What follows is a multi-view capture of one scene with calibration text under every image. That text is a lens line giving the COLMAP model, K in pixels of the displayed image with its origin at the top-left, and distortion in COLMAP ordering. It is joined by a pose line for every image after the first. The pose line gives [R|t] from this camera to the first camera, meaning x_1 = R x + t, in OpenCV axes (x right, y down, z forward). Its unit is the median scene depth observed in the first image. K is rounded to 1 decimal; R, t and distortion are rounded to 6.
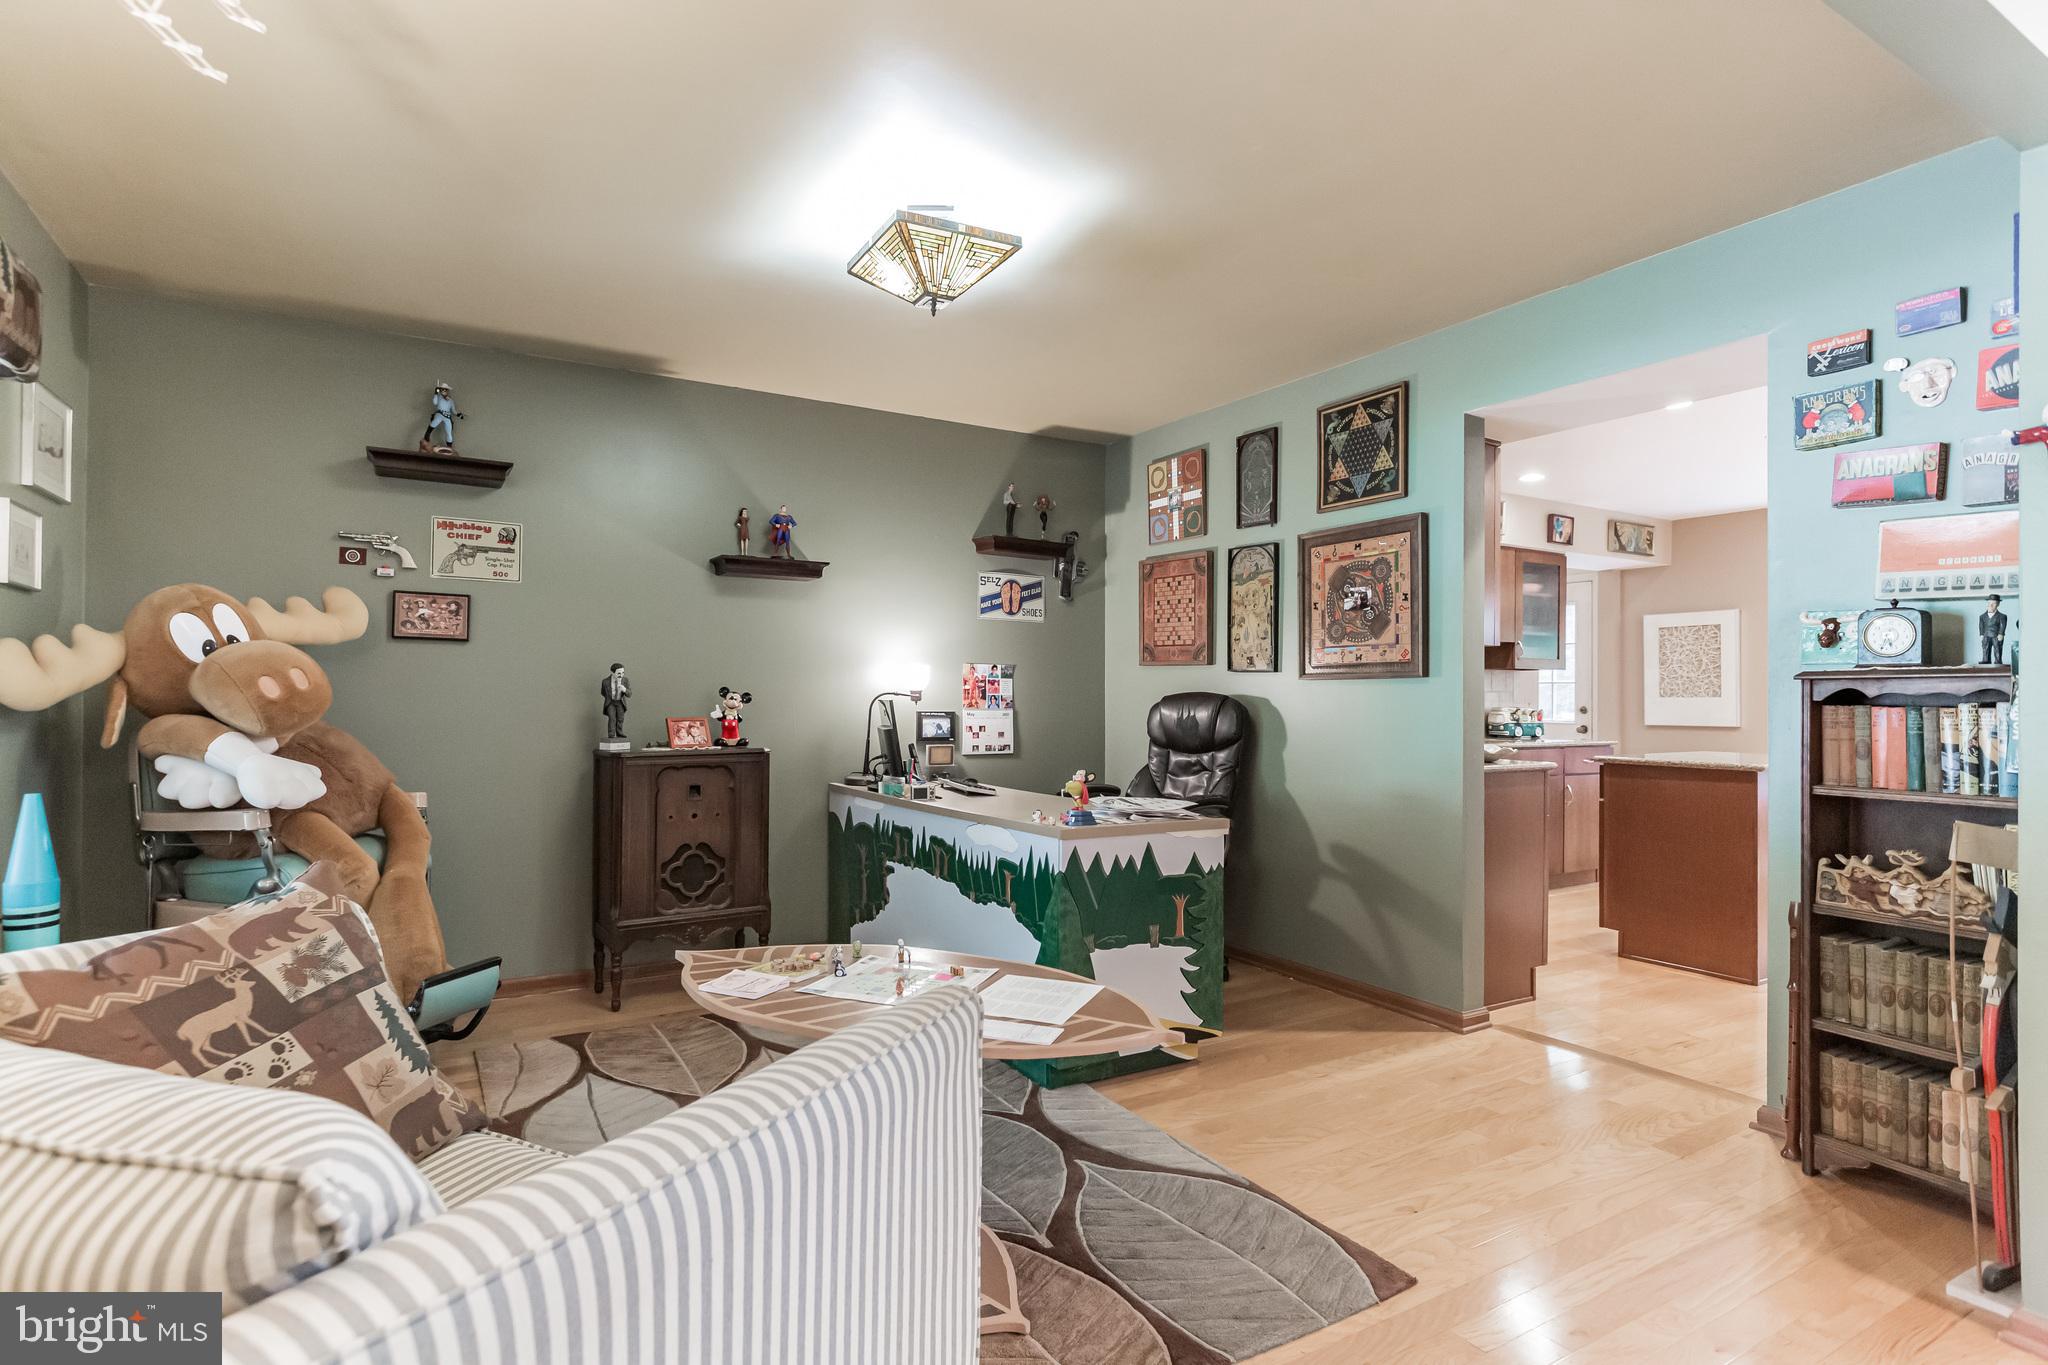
lens RADIAL K [[1070.2, 0, 1019.3], [0, 1070.2, 684.2], [0, 0, 1]] dist [0.001973, 0.001251]
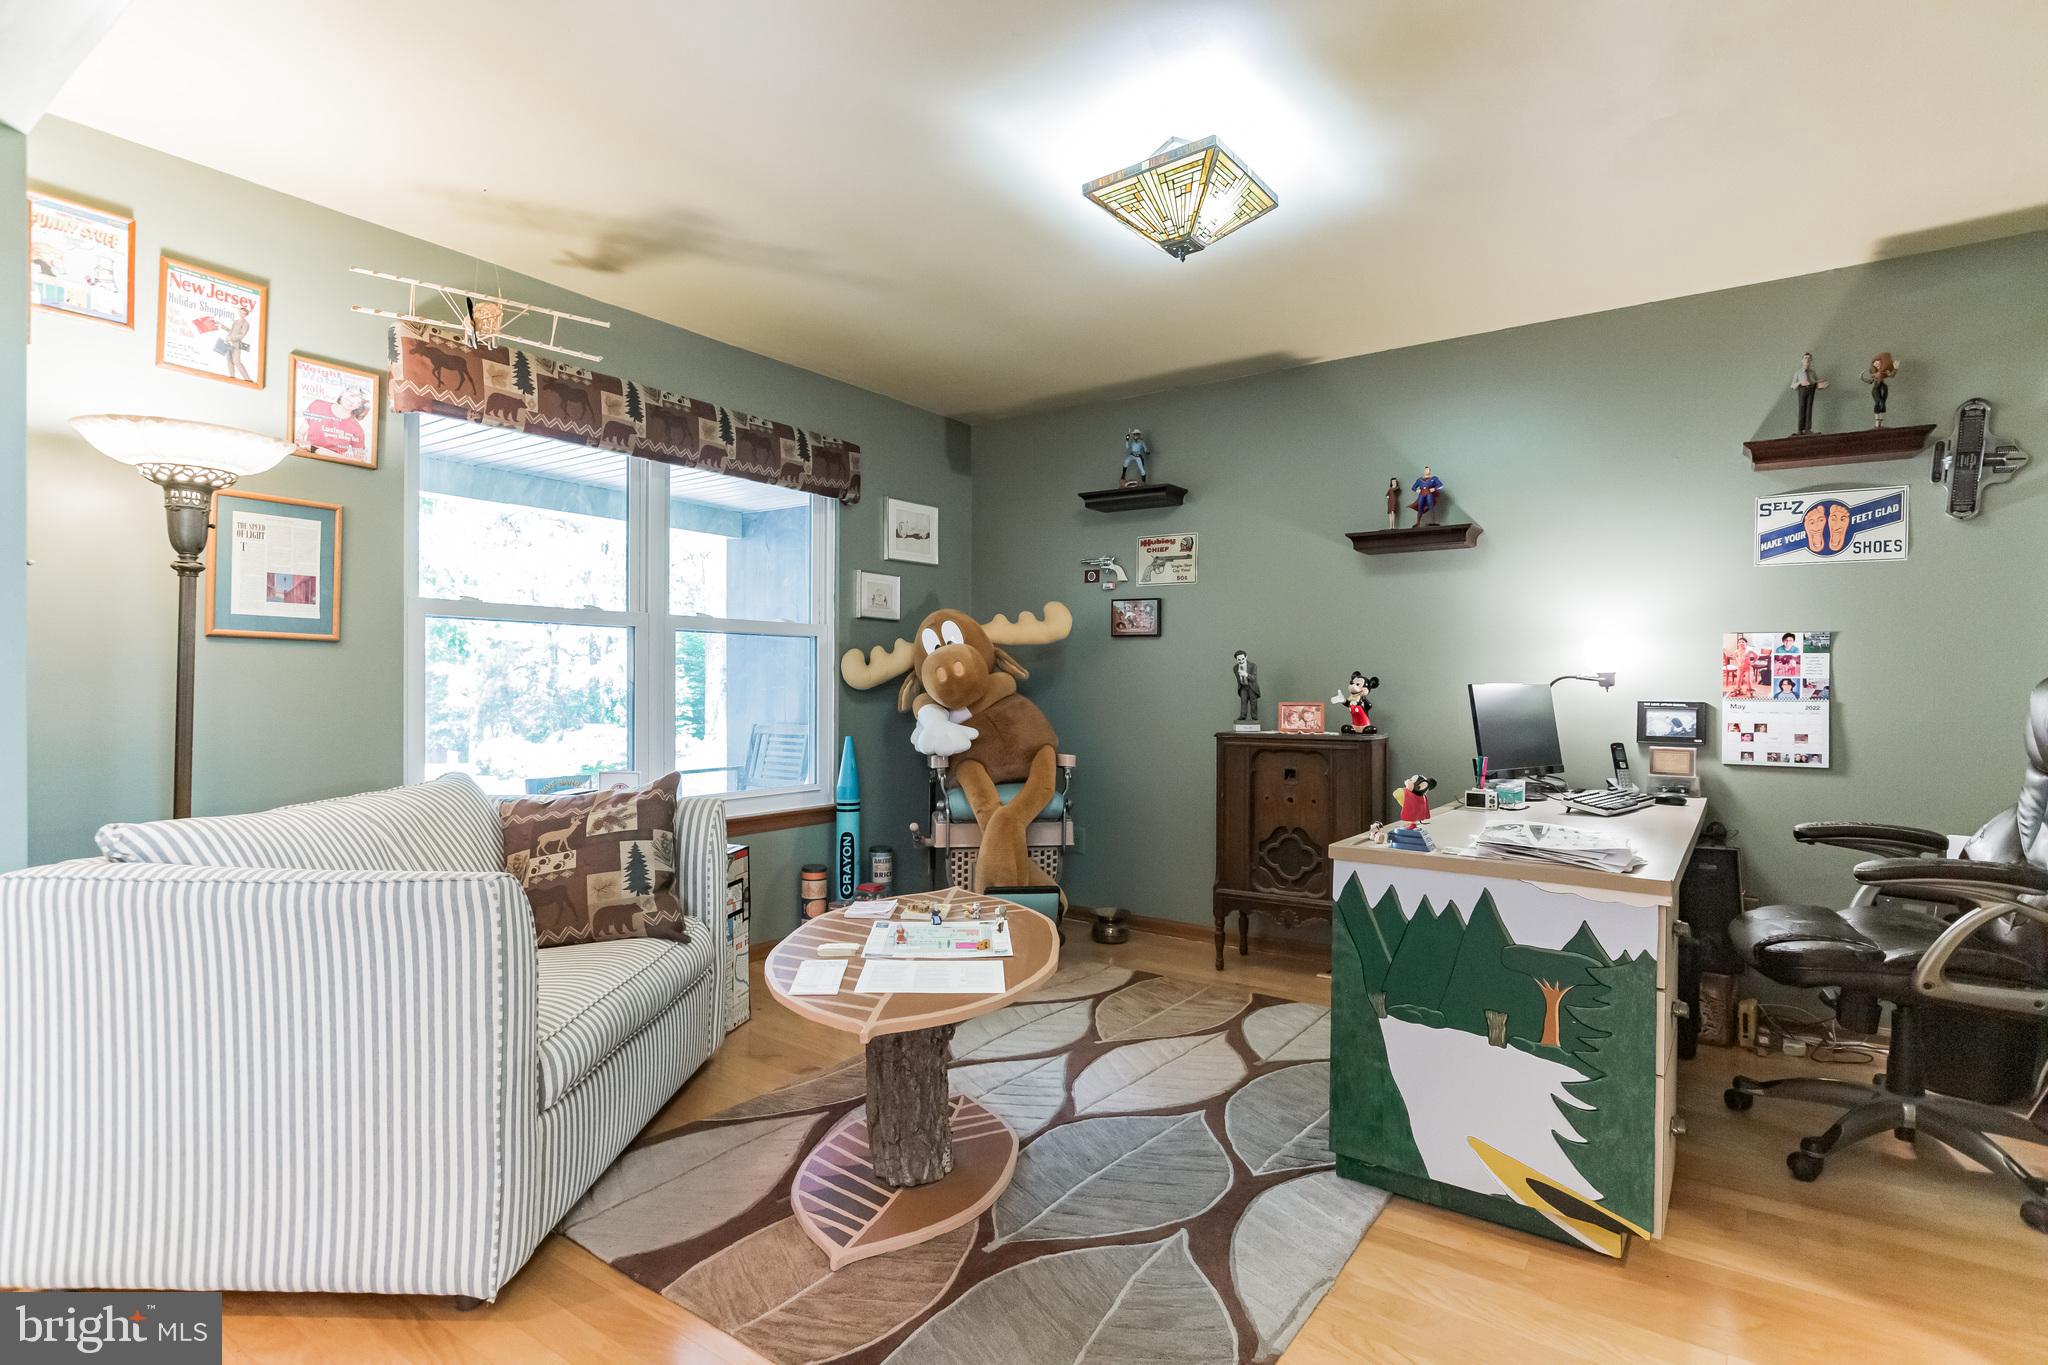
lens RADIAL K [[1070.2, 0, 1019.3], [0, 1070.2, 684.2], [0, 0, 1]] dist [0.001973, 0.001251]
pose [[0.372521, -0.003691, -0.928016, 0.535602], [0.008141, 0.999967, -0.000709, 0.013222], [0.927988, -0.007290, 0.372539, 0.392604]]
